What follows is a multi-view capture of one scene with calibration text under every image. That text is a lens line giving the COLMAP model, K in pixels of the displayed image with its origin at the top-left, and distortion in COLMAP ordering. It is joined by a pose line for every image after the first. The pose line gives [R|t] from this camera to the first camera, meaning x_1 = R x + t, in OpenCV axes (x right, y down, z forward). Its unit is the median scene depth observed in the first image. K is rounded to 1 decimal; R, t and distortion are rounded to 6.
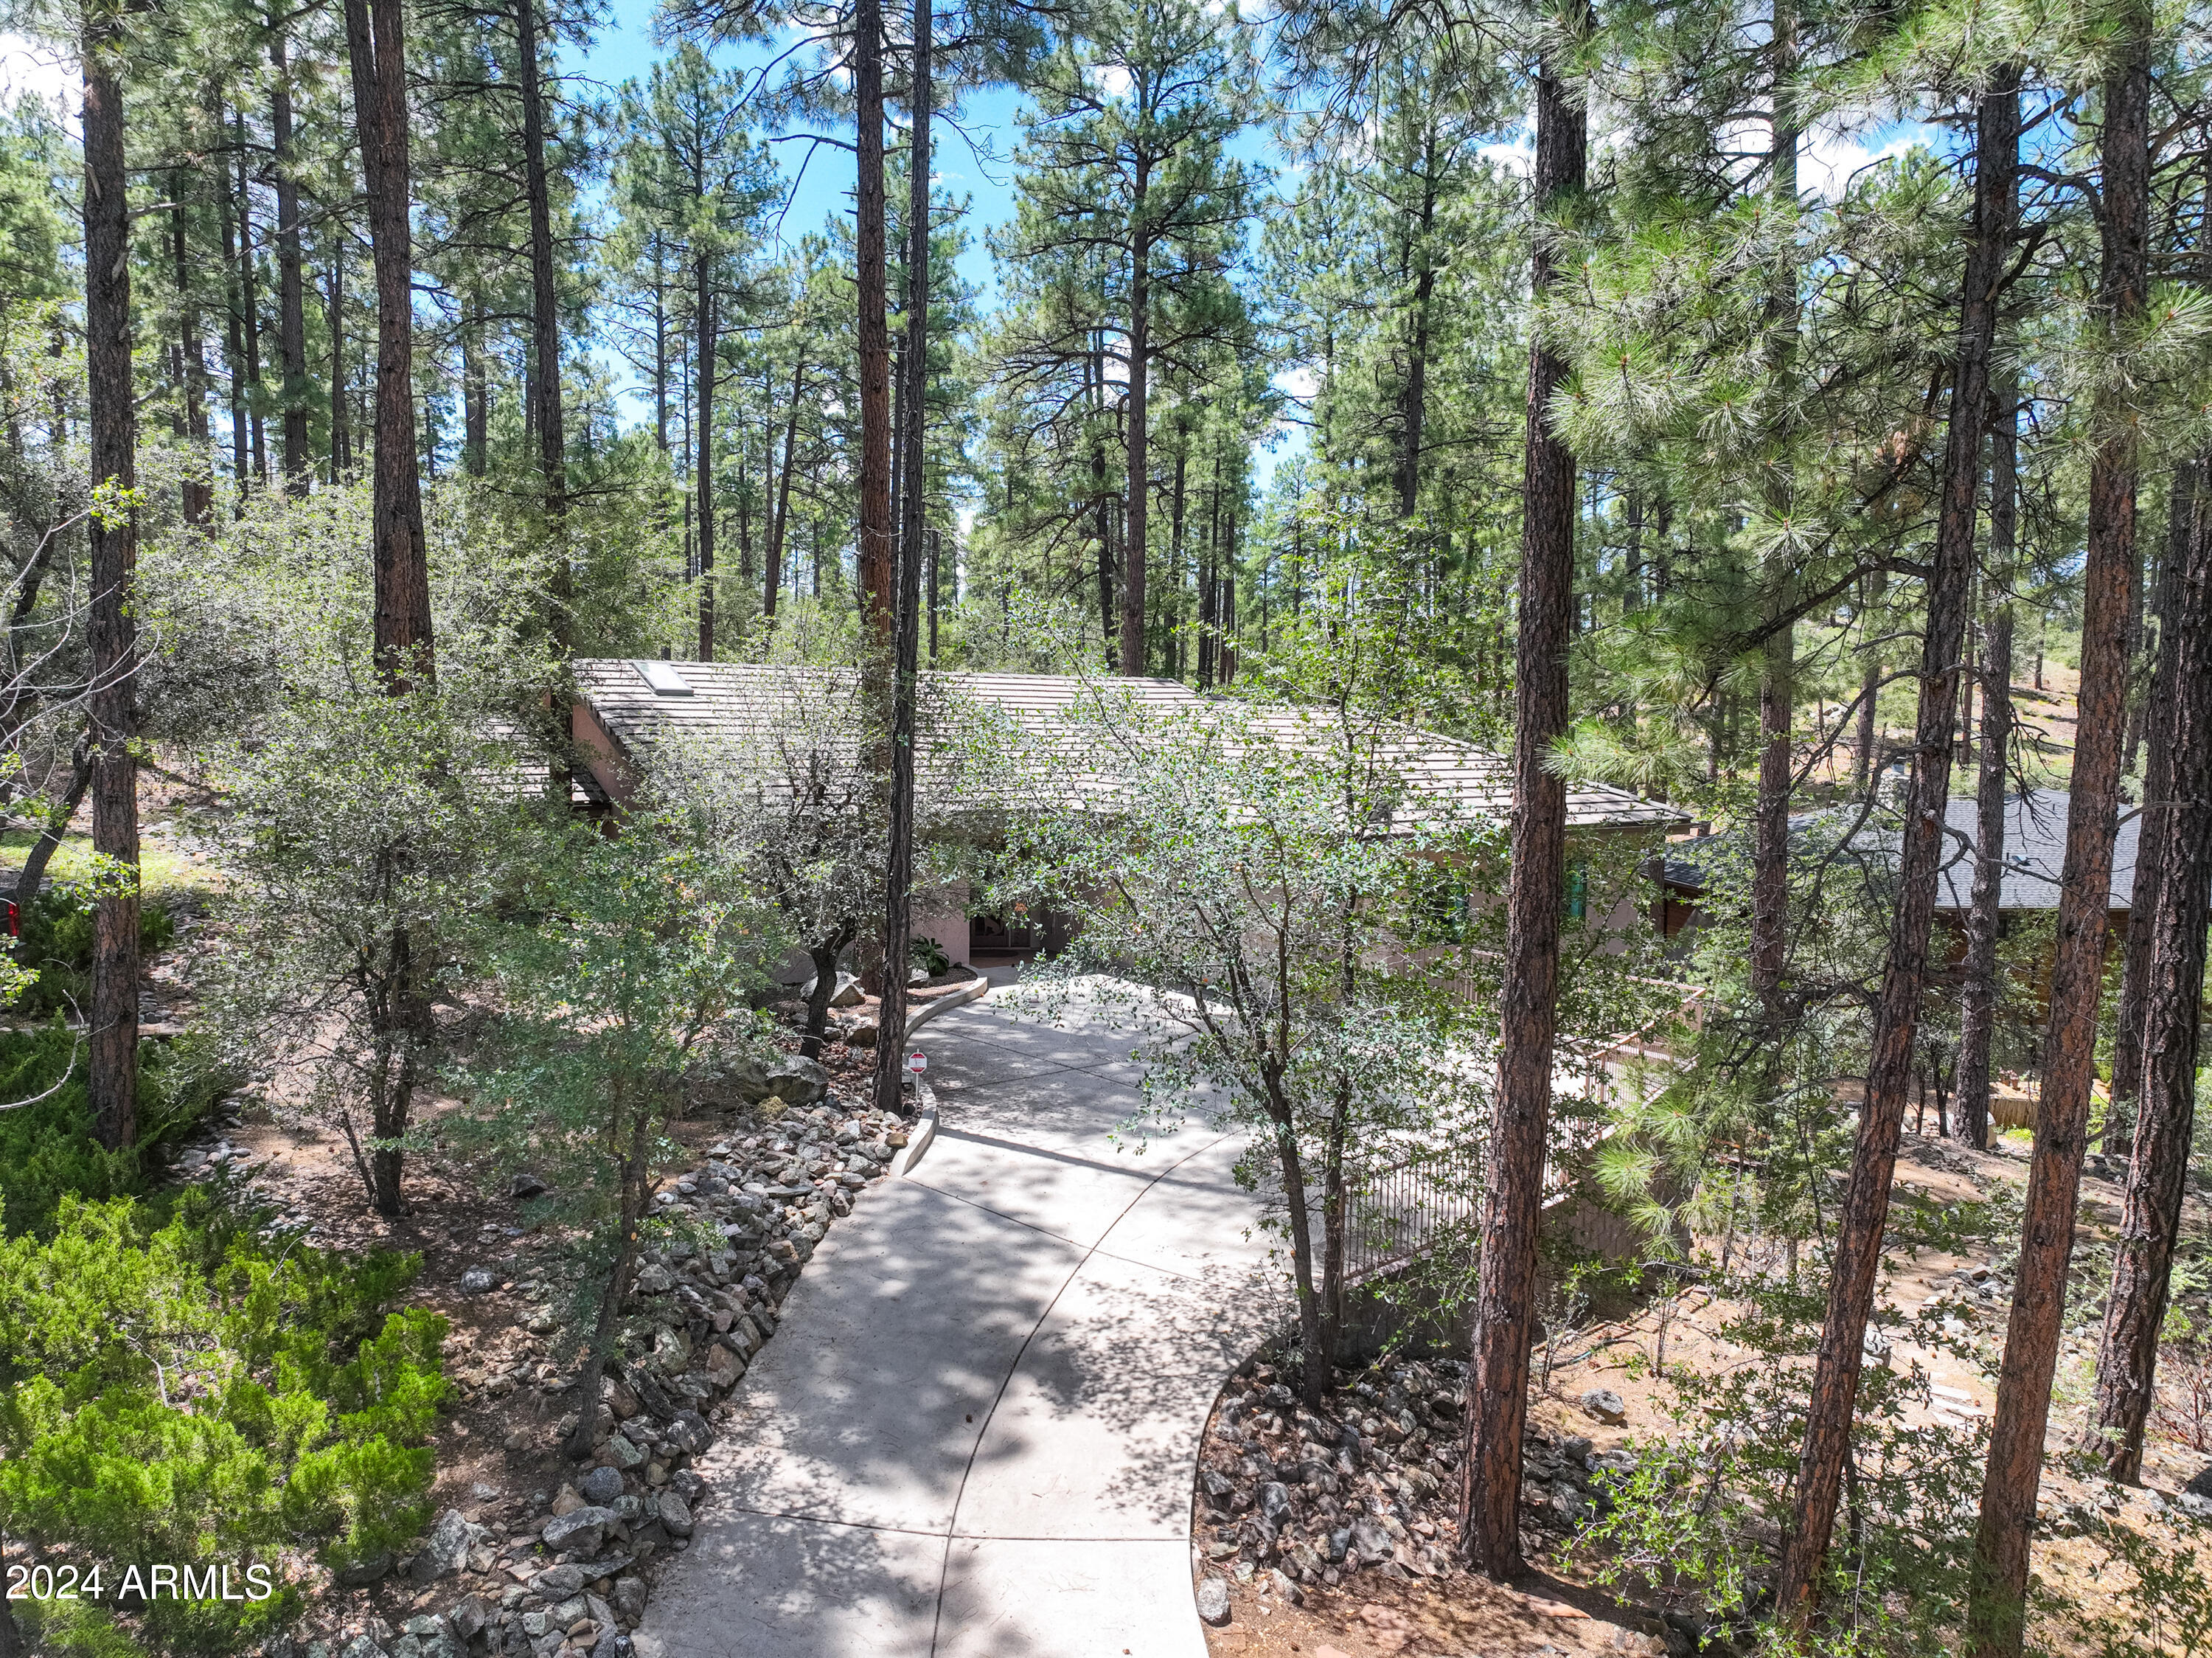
lens RADIAL K [[1548.5, 0, 1103.2], [0, 1548.5, 832.6], [0, 0, 1]] dist [-0.005707, -0.000654]
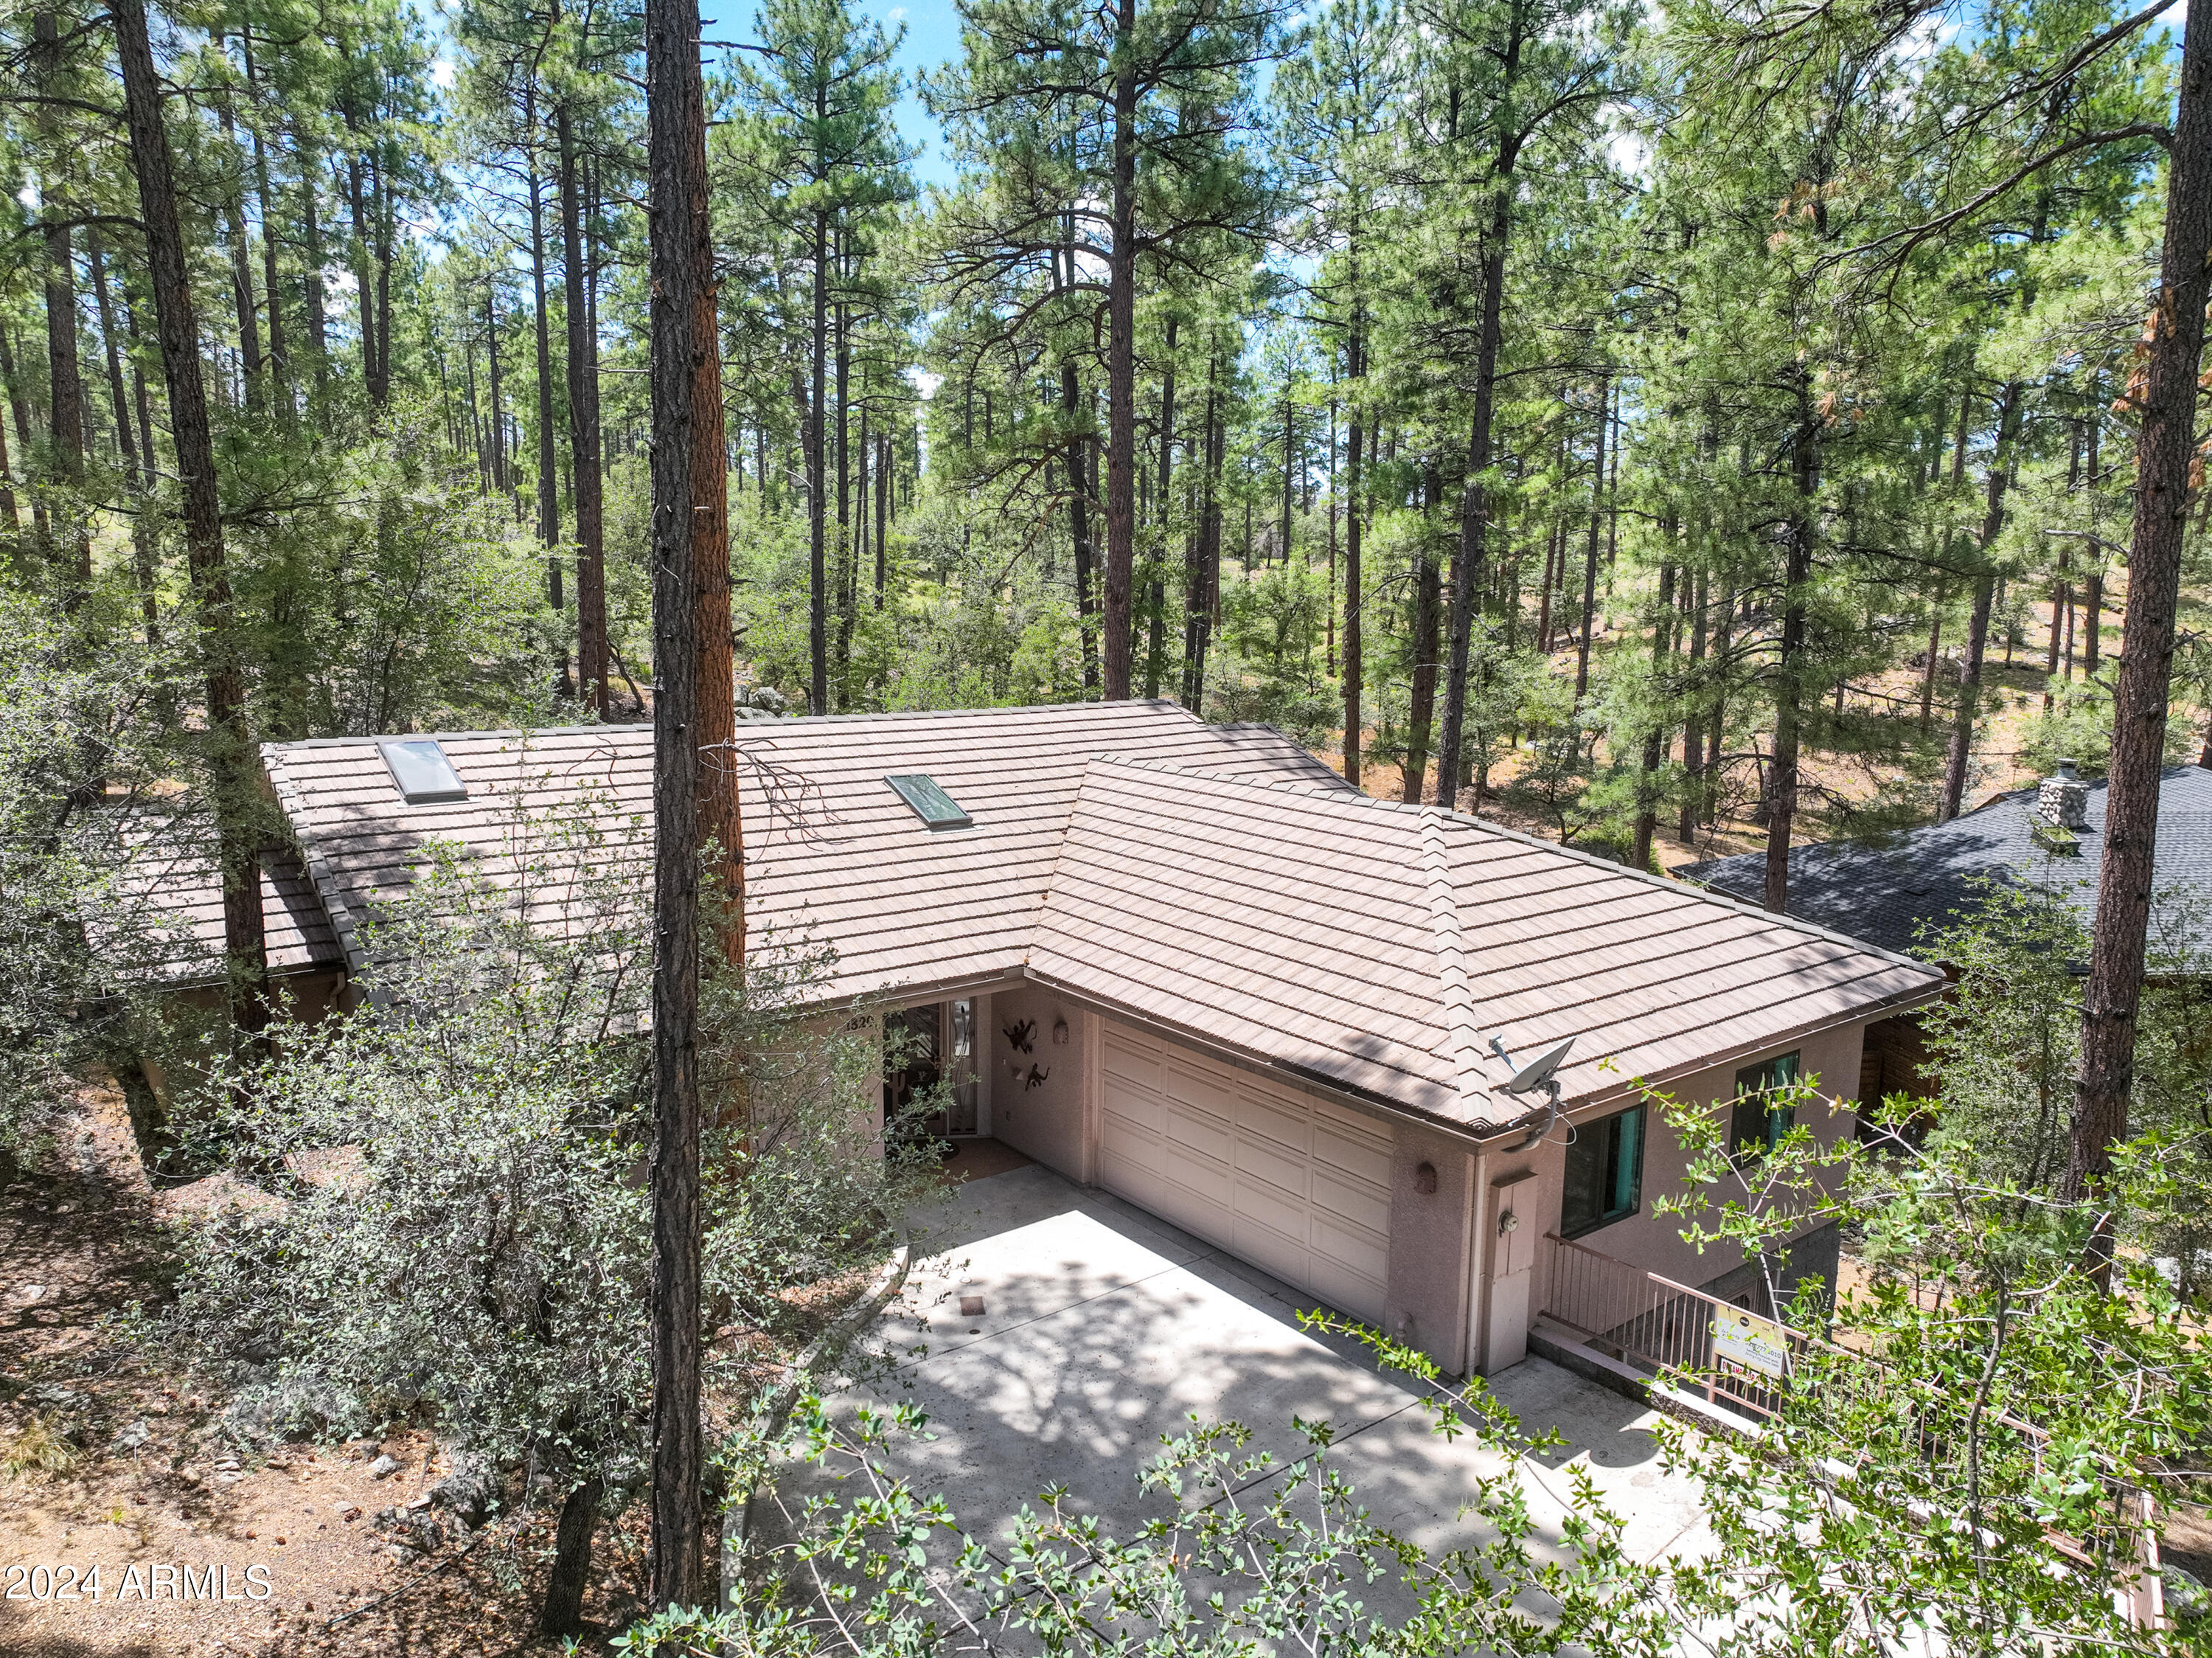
lens RADIAL K [[1548.5, 0, 1108.9], [0, 1548.5, 826.0], [0, 0, 1]] dist [-0.005707, -0.000654]
pose [[0.999756, -0.005709, 0.021336, -0.001446], [0.003904, 0.996481, 0.083732, -0.084834], [-0.021739, -0.083628, 0.996260, 0.211329]]
